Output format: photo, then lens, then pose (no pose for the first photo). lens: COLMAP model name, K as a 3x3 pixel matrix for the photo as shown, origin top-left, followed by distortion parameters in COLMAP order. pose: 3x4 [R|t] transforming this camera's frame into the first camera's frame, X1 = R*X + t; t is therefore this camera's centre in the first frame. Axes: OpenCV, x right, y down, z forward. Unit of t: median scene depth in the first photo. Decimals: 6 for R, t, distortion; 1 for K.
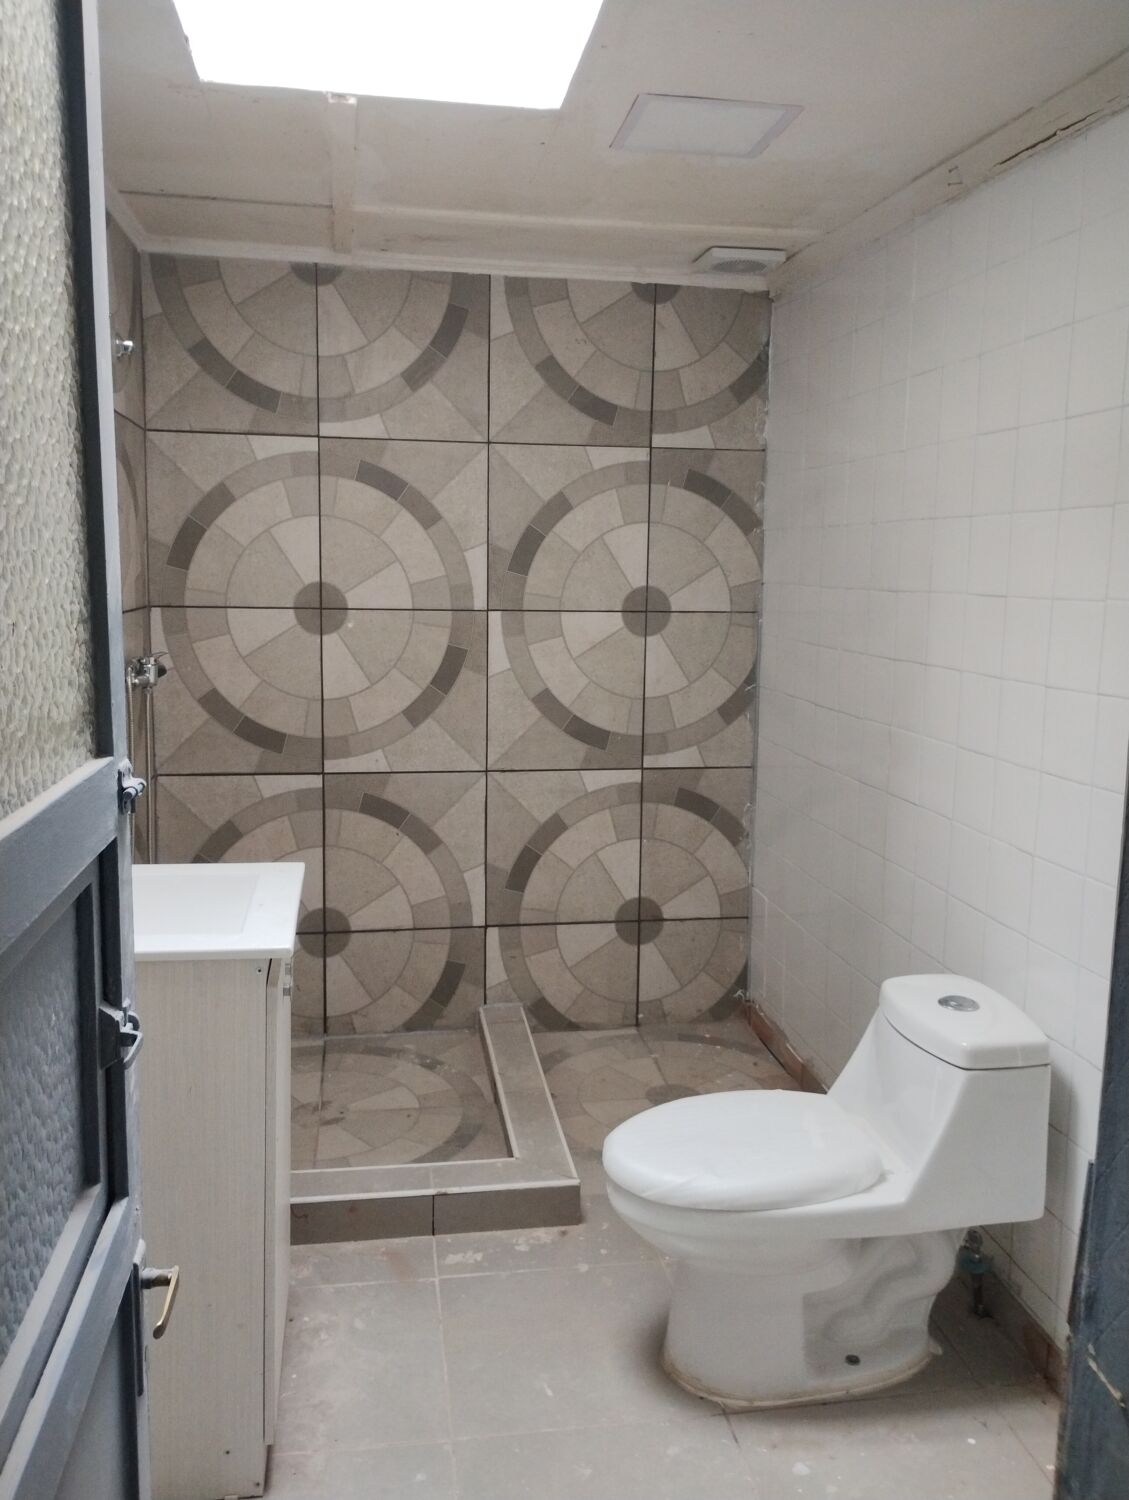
lens RADIAL K [[1272.1, 0, 564.5], [0, 1272.1, 750.0], [0, 0, 1]] dist [0.044225, 0.001597]
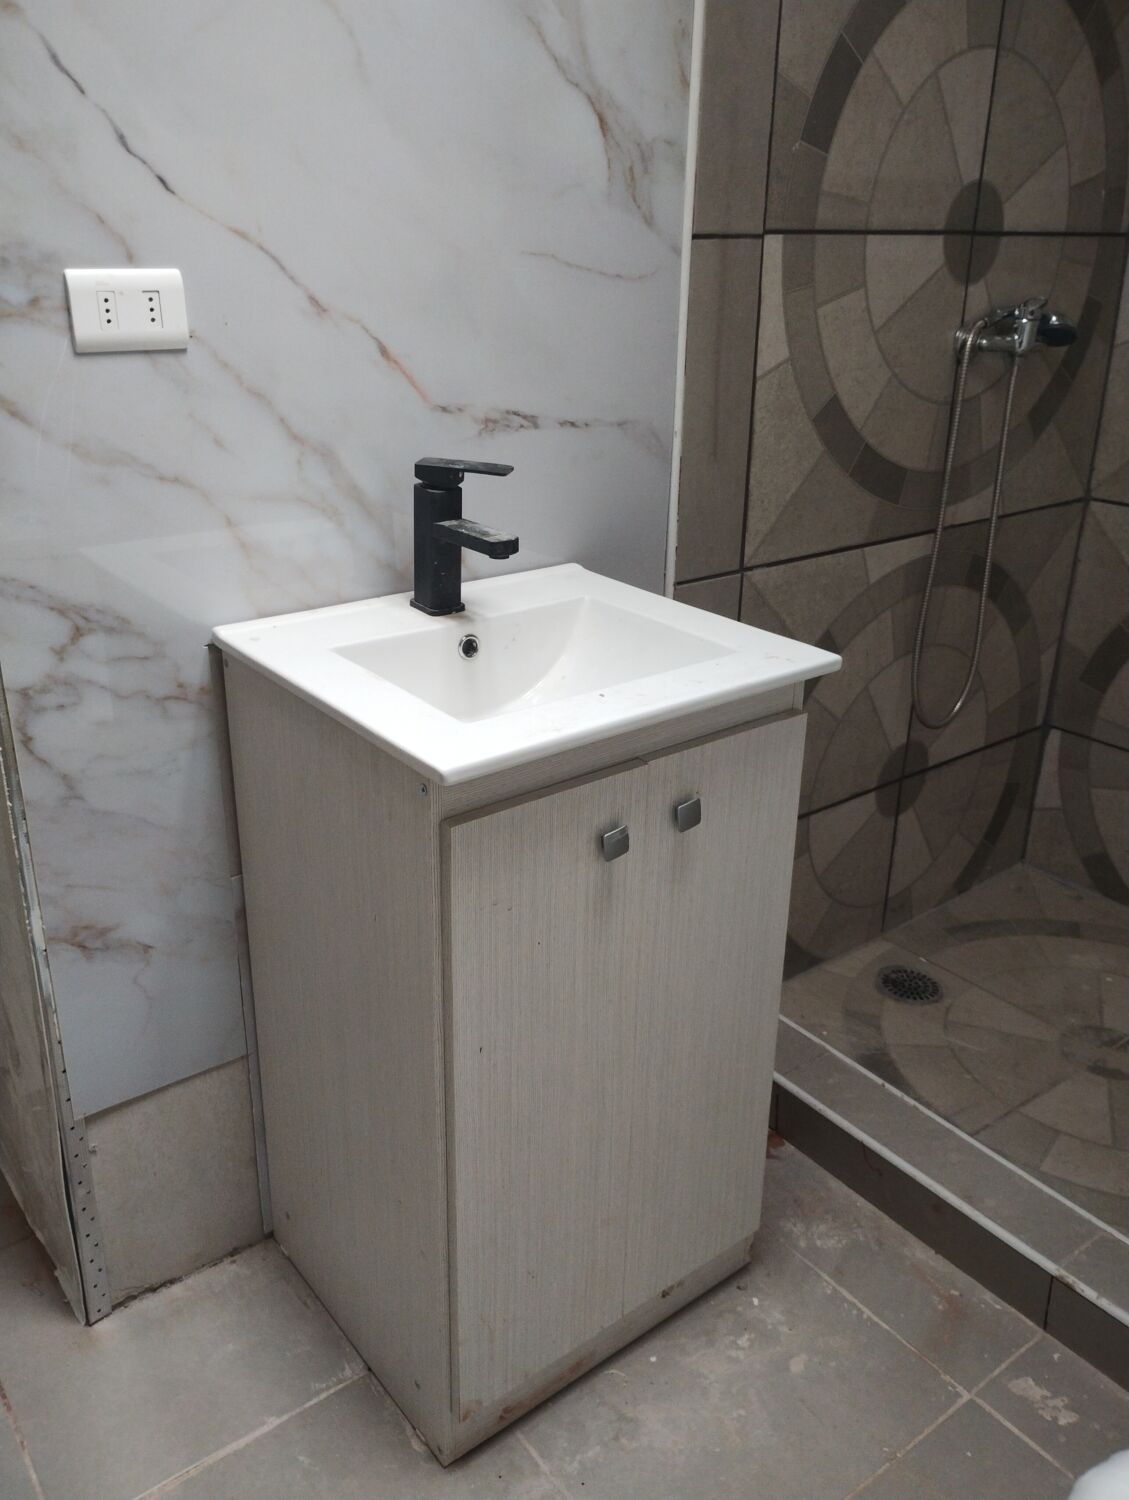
lens RADIAL K [[1290.2, 0, 564.5], [0, 1290.2, 750.0], [0, 0, 1]] dist [0.103109, 0.001253]
pose [[0.479026, 0.330115, -0.813363, 0.223545], [-0.116214, 0.942285, 0.313996, -0.056741], [0.870074, -0.055888, 0.489743, 0.531425]]
